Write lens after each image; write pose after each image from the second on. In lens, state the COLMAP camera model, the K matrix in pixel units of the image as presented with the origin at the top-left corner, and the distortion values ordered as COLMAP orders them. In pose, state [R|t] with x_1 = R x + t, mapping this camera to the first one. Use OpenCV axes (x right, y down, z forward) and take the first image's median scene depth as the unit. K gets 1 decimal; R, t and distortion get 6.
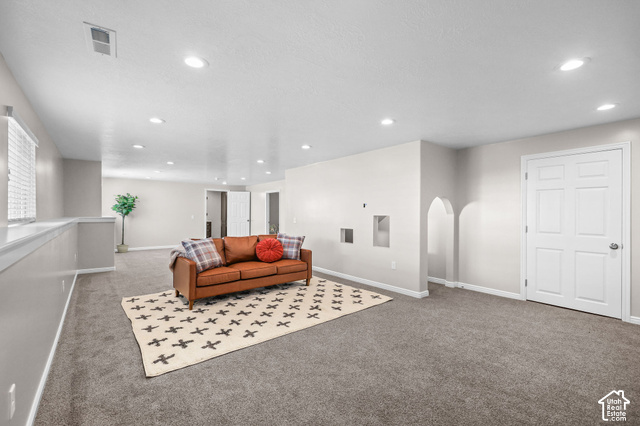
lens RADIAL K [[286.9, 0, 316.4], [0, 286.9, 212.3], [0, 0, 1]] dist [0.001768, 0.000001]
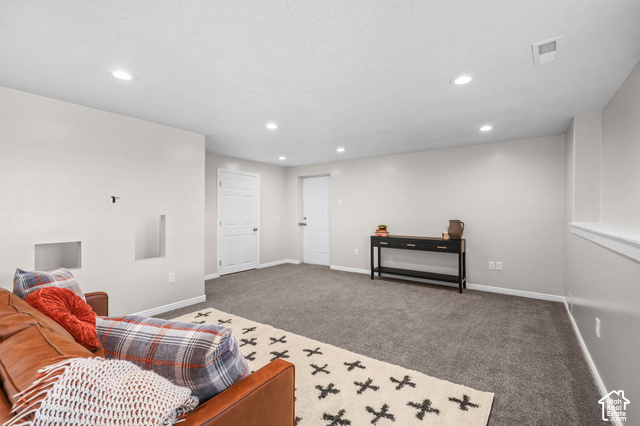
lens RADIAL K [[286.9, 0, 316.5], [0, 286.9, 212.1], [0, 0, 1]] dist [0.001768, 0.000001]
pose [[-0.276371, -0.006608, 0.961028, -0.838009], [-0.004198, 0.999975, 0.005668, -0.003474], [-0.961042, -0.002468, -0.276392, 1.152105]]
